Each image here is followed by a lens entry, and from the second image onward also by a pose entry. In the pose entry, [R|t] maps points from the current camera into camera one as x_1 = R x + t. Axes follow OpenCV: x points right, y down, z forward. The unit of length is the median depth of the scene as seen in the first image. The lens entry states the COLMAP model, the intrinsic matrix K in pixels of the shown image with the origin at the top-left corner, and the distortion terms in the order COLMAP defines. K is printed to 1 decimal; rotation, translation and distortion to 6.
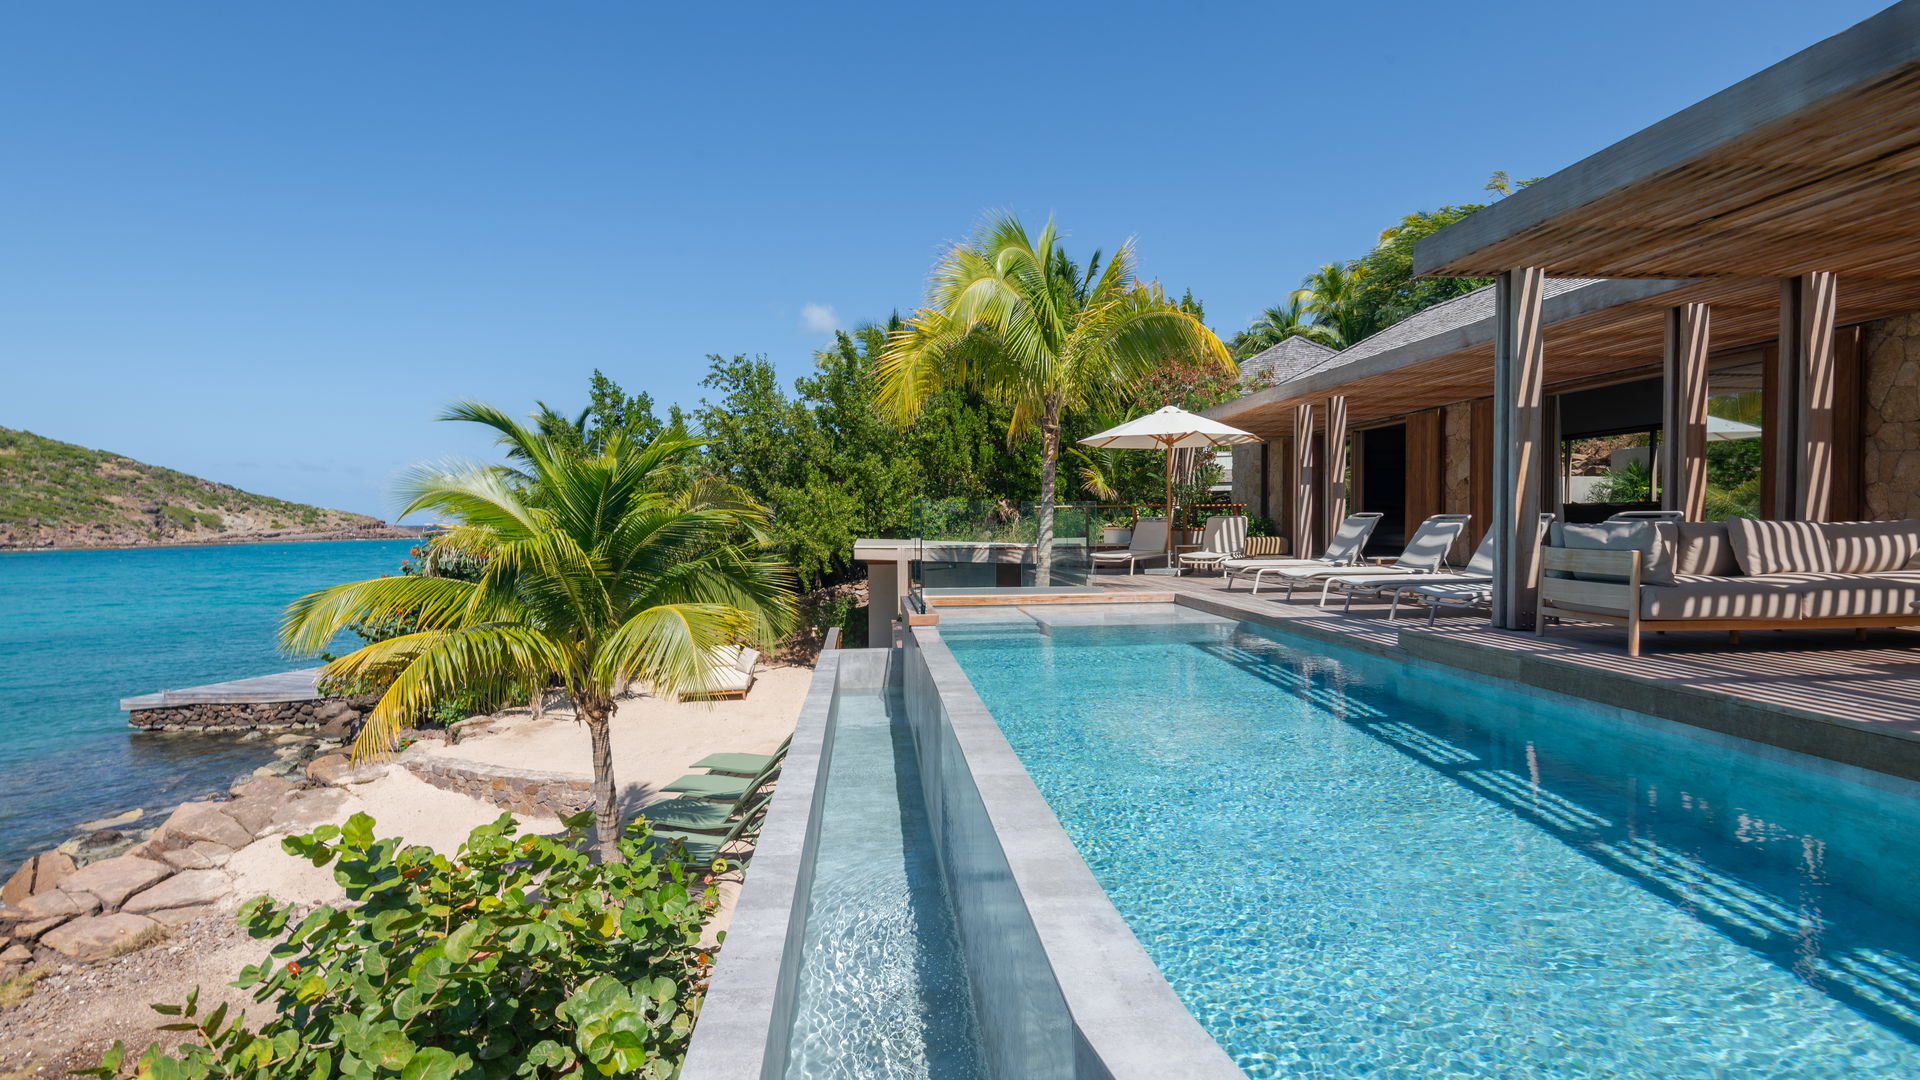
lens RADIAL K [[881.4, 0, 965.2], [0, 881.4, 547.6], [0, 0, 1]] dist [0.026878, -0.016198]
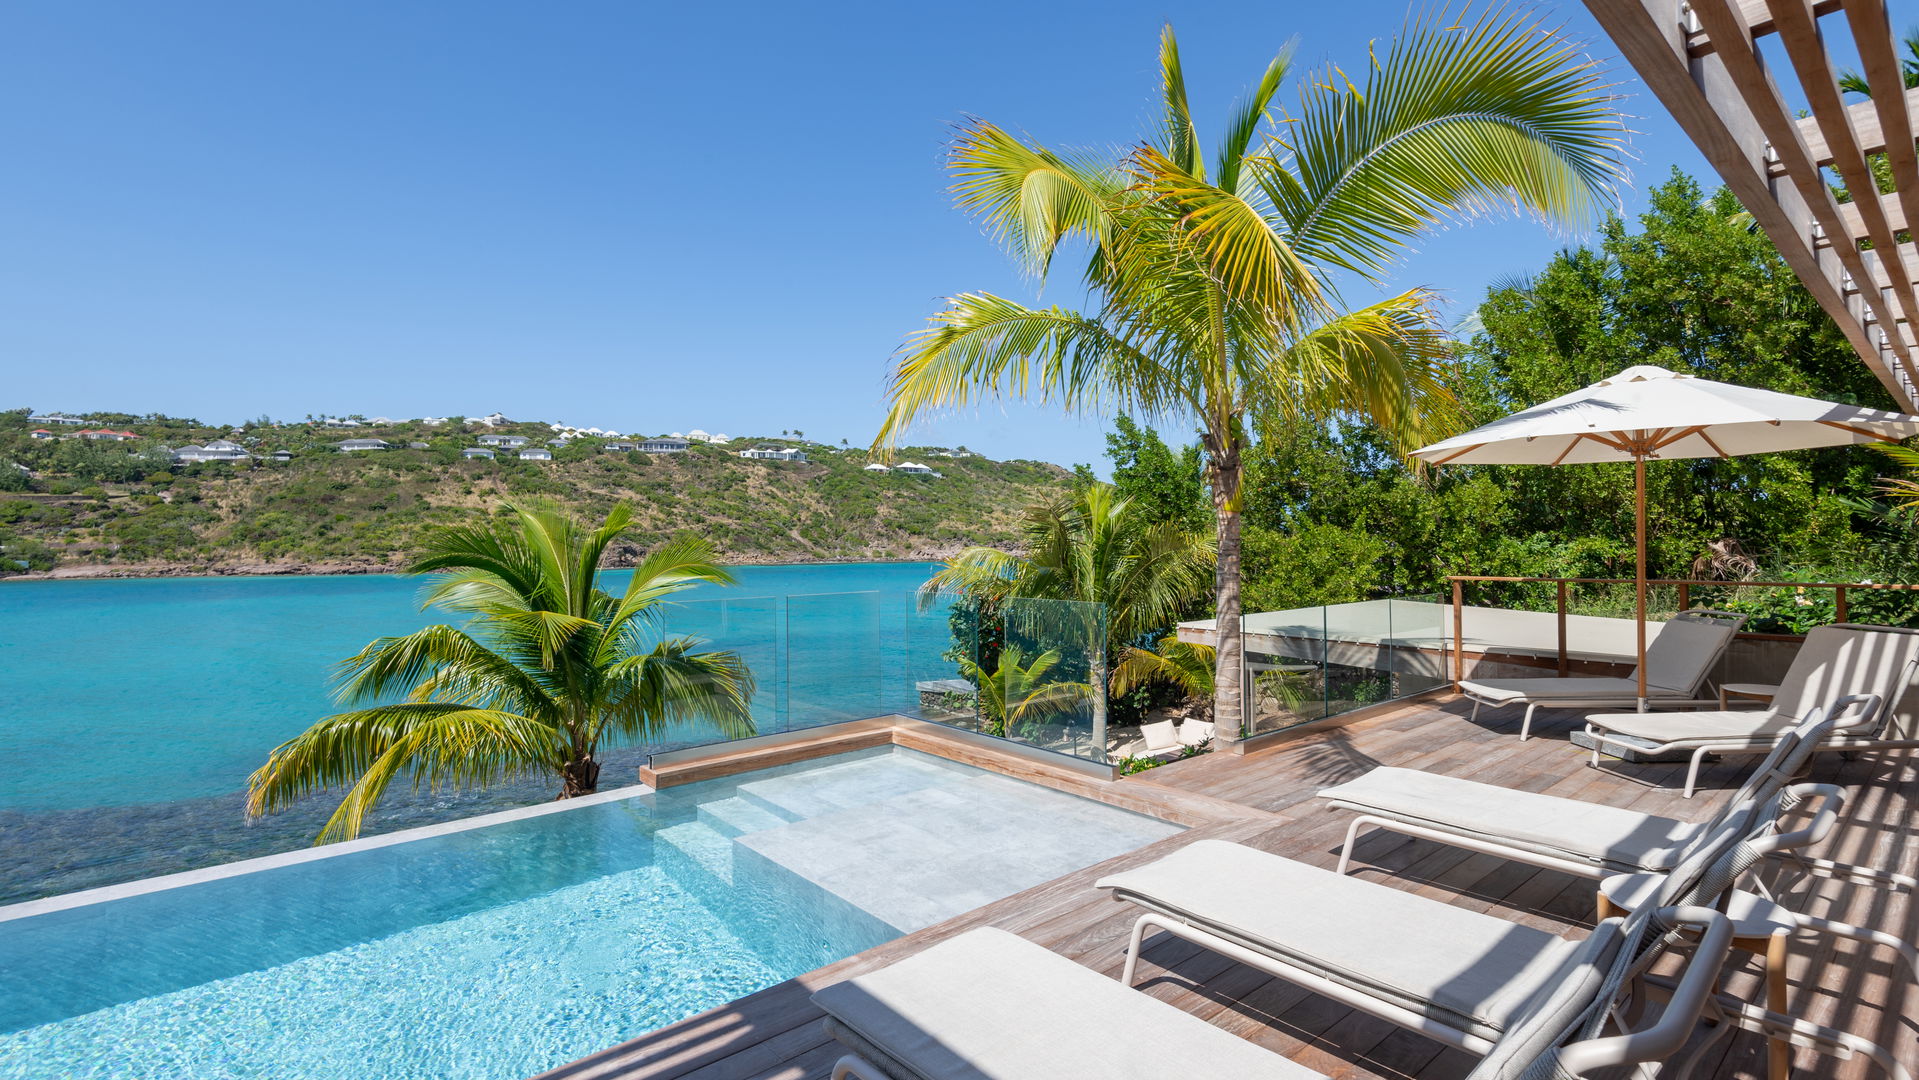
lens RADIAL K [[881.0, 0, 954.2], [0, 881.0, 541.6], [0, 0, 1]] dist [0.026878, -0.016198]
pose [[0.564718, 0.000147, -0.825284, 0.364752], [-0.020049, 0.999707, -0.013541, -0.055200], [0.825040, 0.024193, 0.564555, 0.432834]]
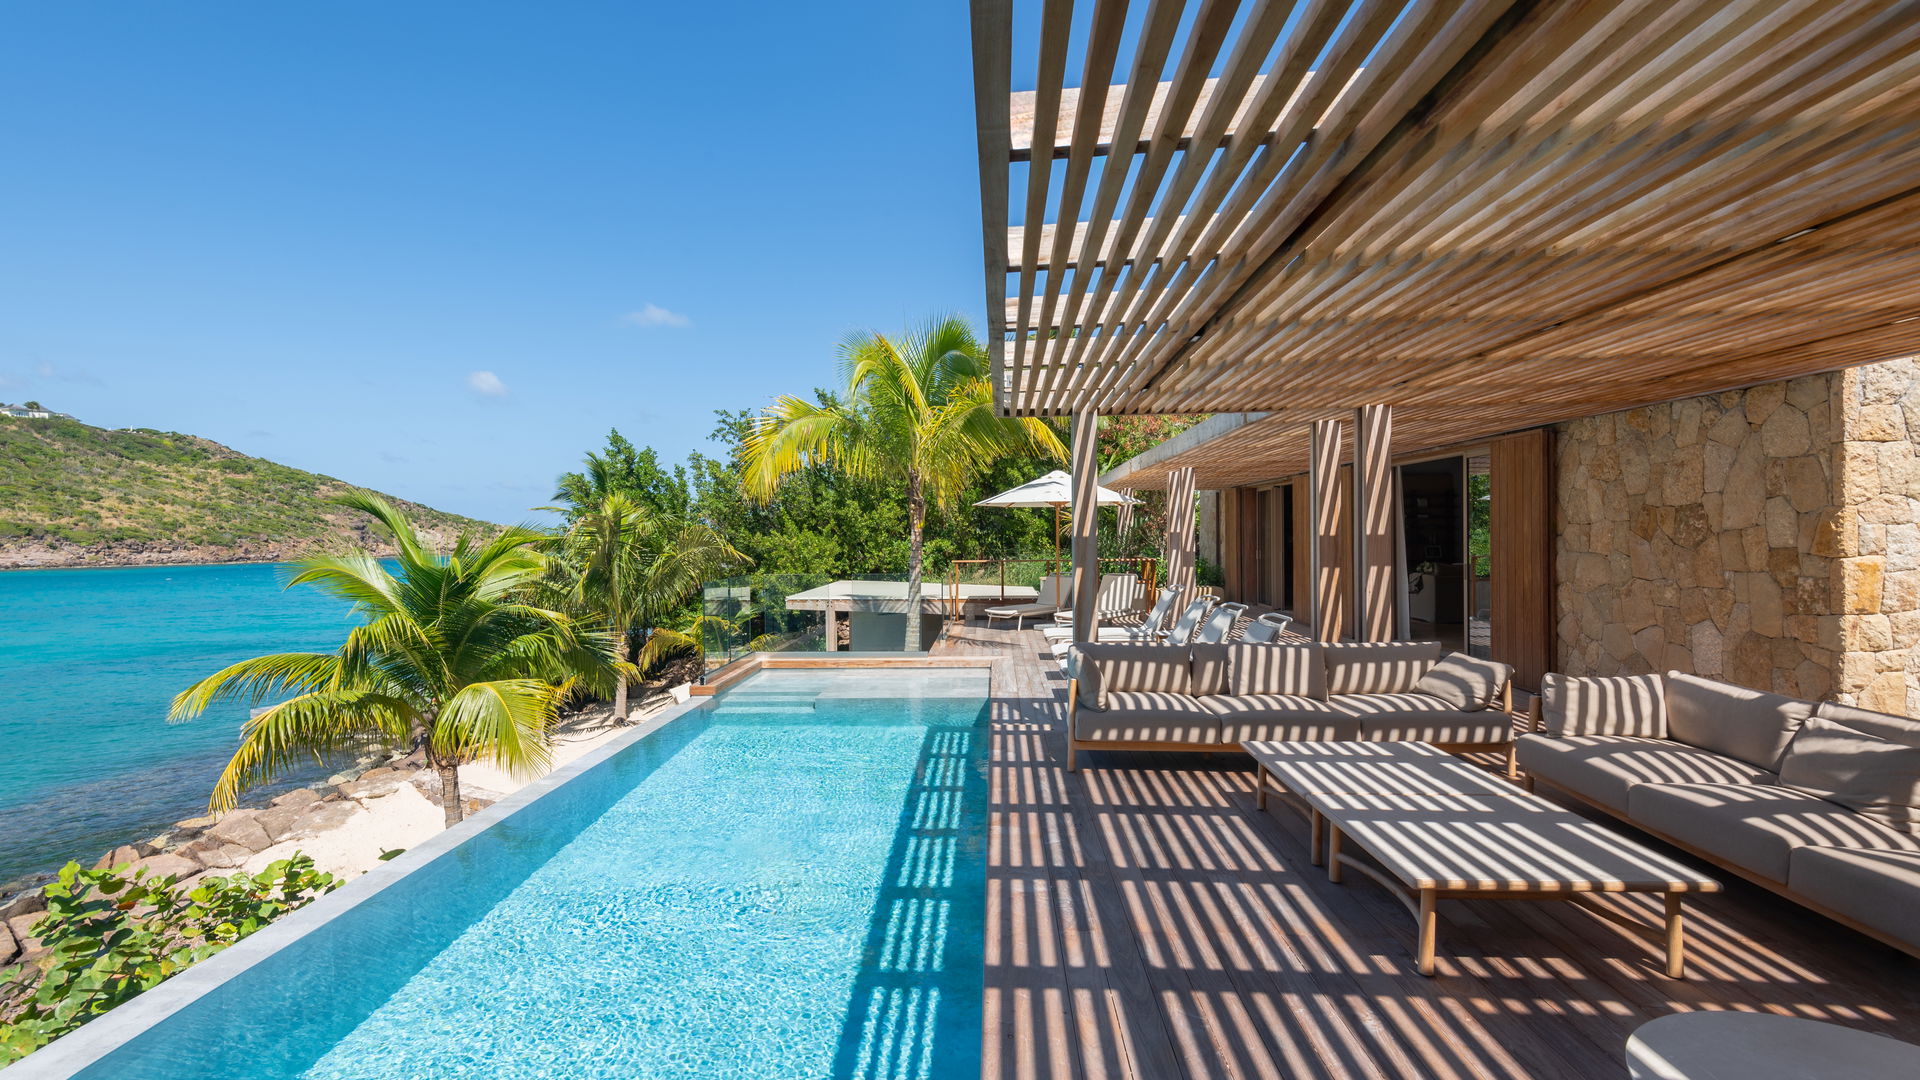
lens RADIAL K [[881.4, 0, 957.9], [0, 881.4, 538.8], [0, 0, 1]] dist [0.026878, -0.016198]
pose [[0.988927, -0.000343, -0.148401, 0.244960], [-0.003444, 0.999675, -0.025261, -0.046990], [0.148362, 0.025492, 0.988605, -0.049525]]
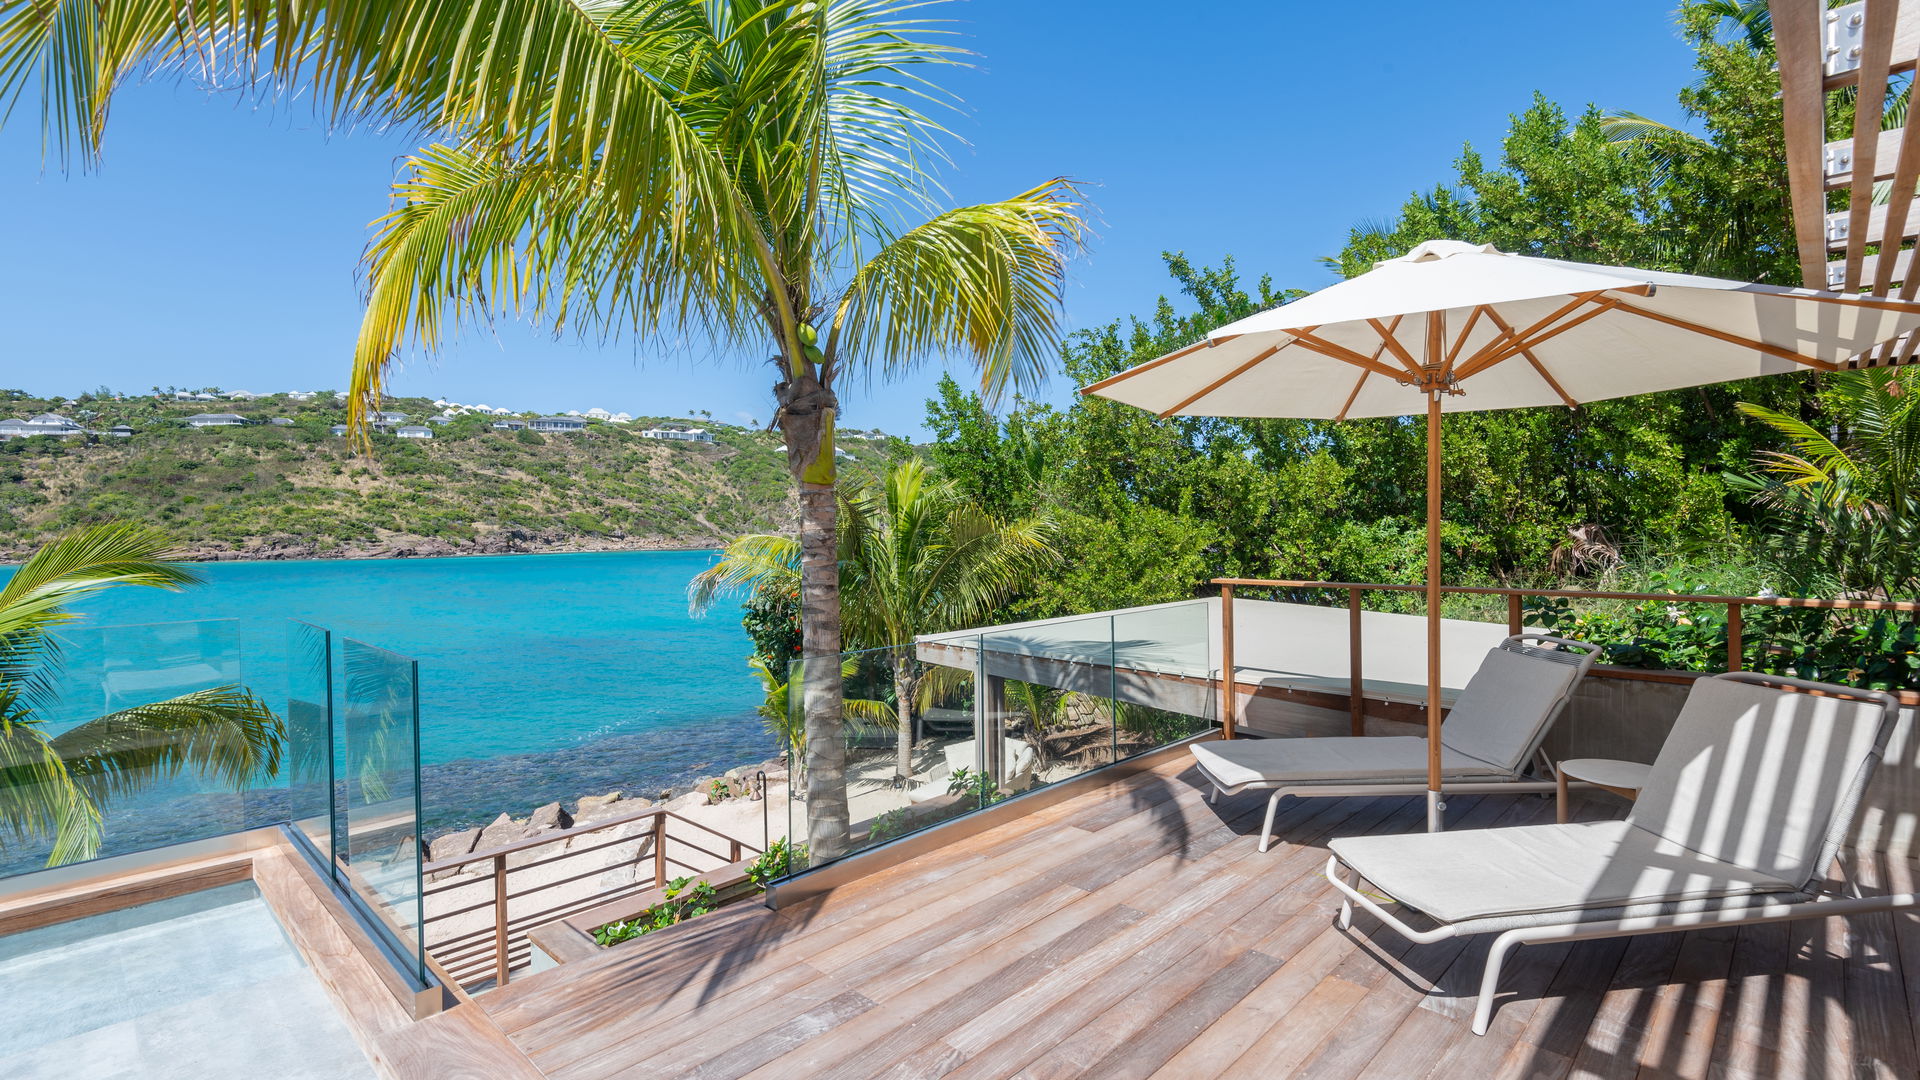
lens RADIAL K [[881.4, 0, 956.2], [0, 881.4, 544.0], [0, 0, 1]] dist [0.026878, -0.016198]
pose [[0.637104, 0.016238, -0.770607, 0.311194], [-0.018517, 0.999812, 0.005759, -0.063056], [0.770555, 0.010600, 0.637285, 0.661446]]
